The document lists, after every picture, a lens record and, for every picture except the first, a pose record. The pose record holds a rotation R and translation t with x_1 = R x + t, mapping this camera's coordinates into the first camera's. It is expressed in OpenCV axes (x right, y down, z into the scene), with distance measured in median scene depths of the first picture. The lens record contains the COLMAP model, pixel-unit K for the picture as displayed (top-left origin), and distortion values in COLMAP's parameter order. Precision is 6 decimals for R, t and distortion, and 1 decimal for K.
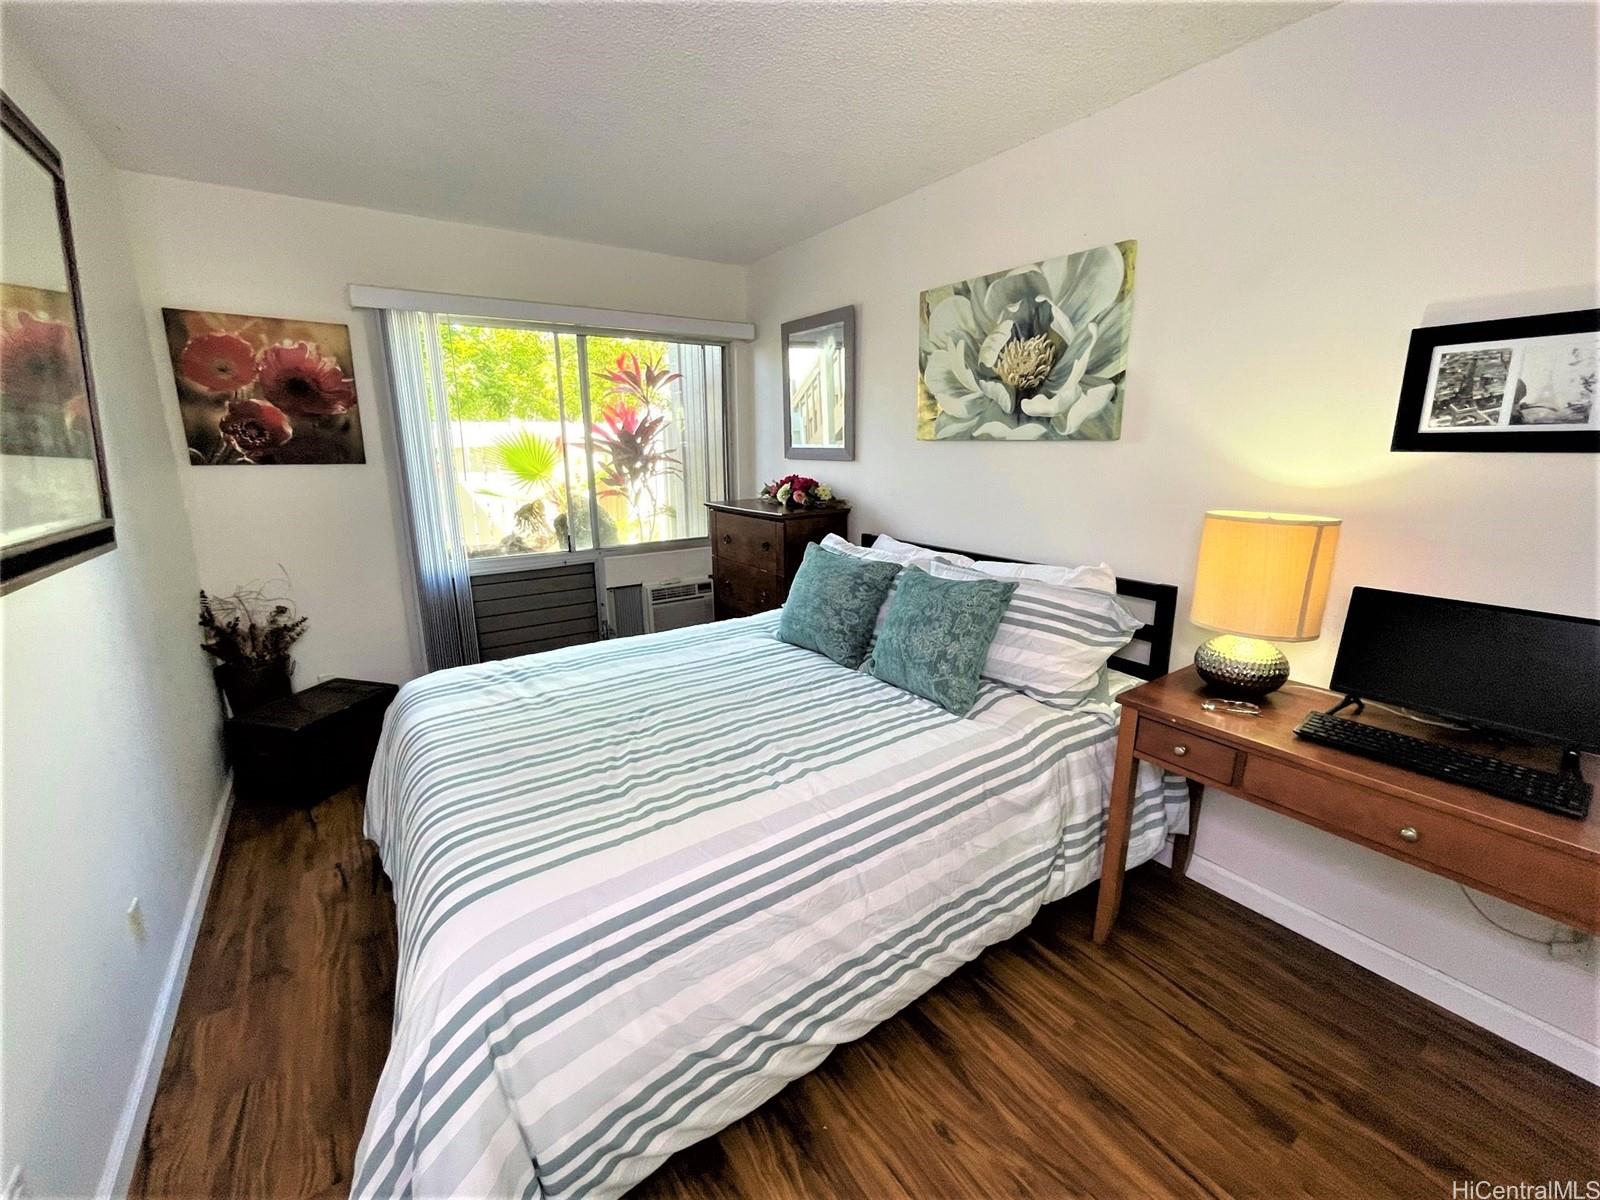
lens RADIAL K [[651.8, 0, 797.3], [0, 651.8, 595.1], [0, 0, 1]] dist [-0.004585, 0.001439]
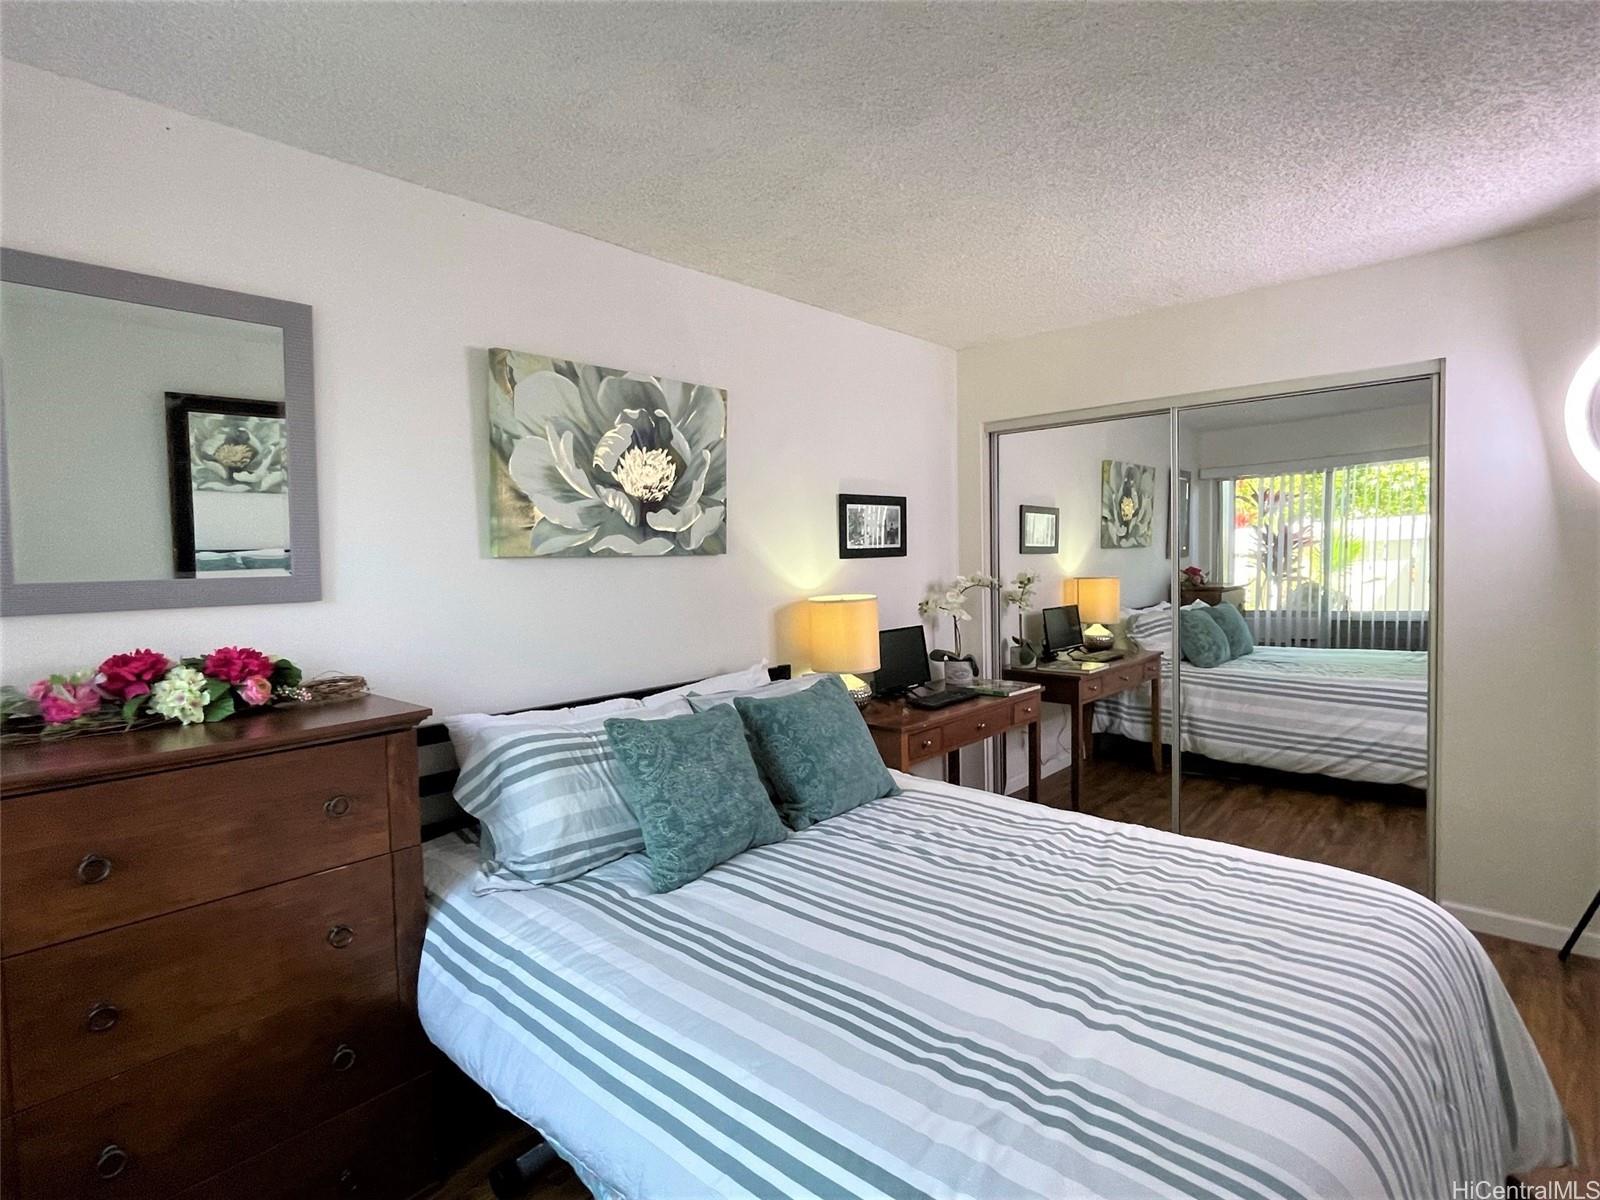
lens RADIAL K [[811.2, 0, 798.0], [0, 811.2, 600.7], [0, 0, 1]] dist [-0.000459, -0.000081]
pose [[-0.207737, -0.056253, 0.976566, -0.825387], [0.237304, 0.965624, 0.106102, -0.254719], [-0.948964, 0.253784, -0.187247, 1.056298]]
